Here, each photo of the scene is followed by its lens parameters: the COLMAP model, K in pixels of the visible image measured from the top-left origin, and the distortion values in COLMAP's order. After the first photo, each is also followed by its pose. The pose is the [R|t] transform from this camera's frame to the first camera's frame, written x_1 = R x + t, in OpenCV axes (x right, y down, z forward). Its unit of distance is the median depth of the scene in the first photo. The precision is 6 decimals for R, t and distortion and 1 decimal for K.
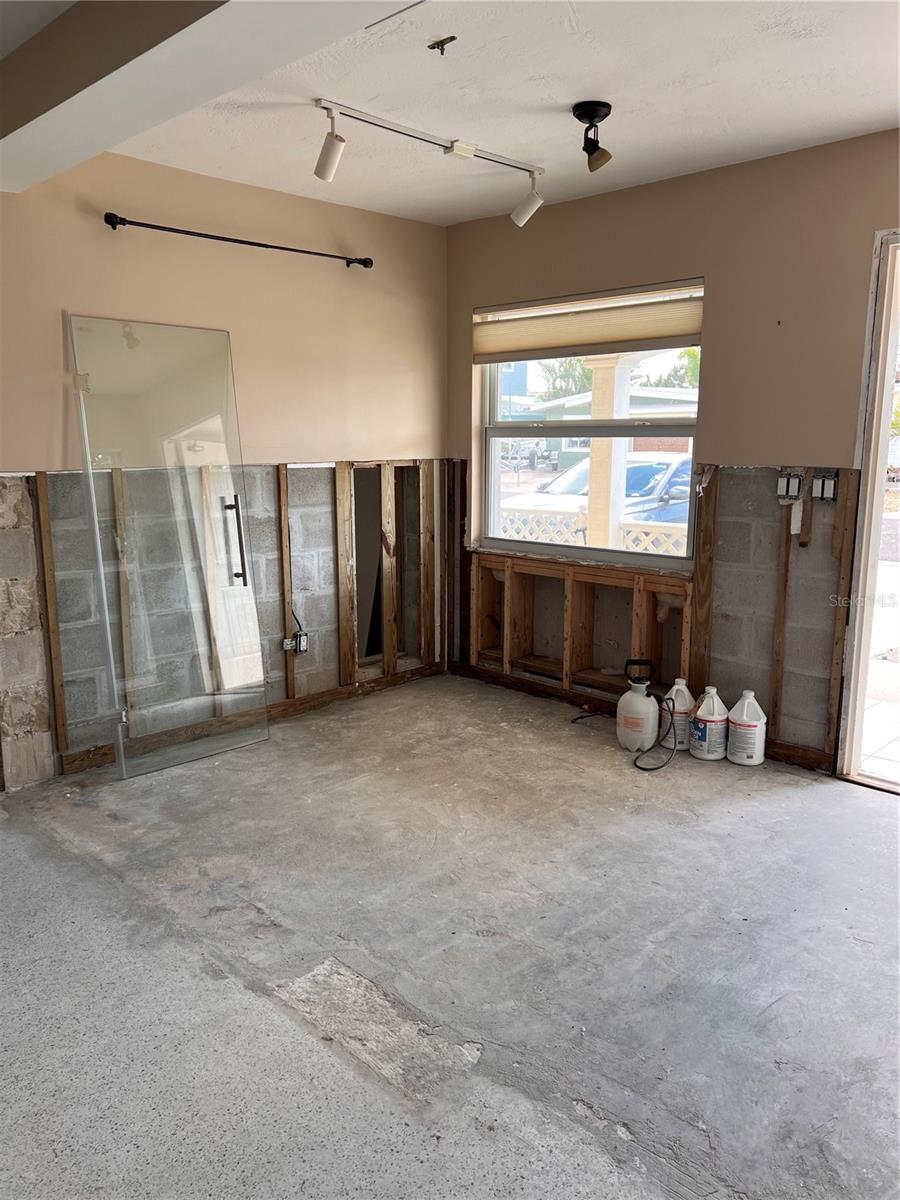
lens RADIAL K [[905.4, 0, 458.2], [0, 905.4, 617.6], [0, 0, 1]] dist [0.082779, -0.064527]
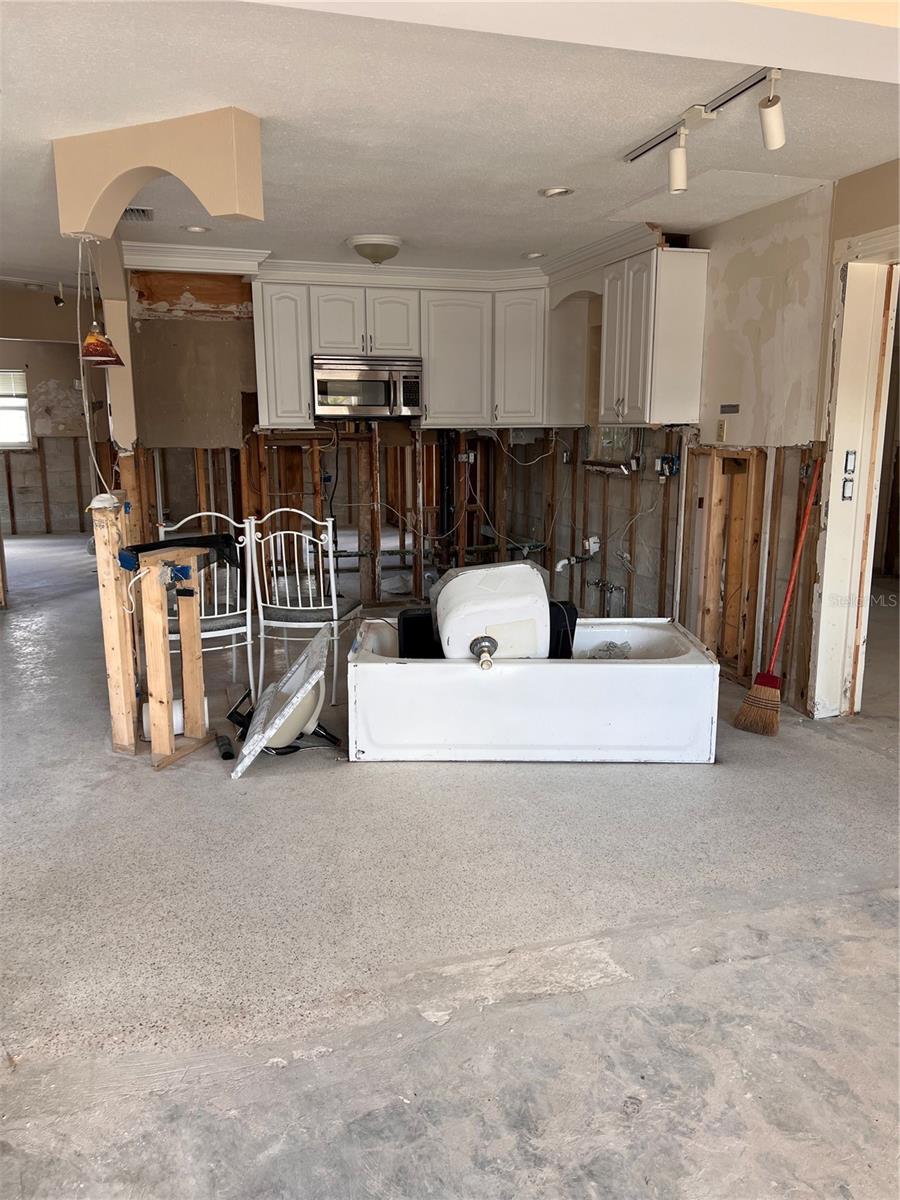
lens RADIAL K [[905.4, 0, 458.2], [0, 905.4, 617.6], [0, 0, 1]] dist [0.082779, -0.064527]
pose [[-0.497231, 0.167350, -0.851325, 0.721548], [-0.161554, 0.946203, 0.280359, -0.230042], [0.852444, 0.276938, -0.443446, 1.191952]]
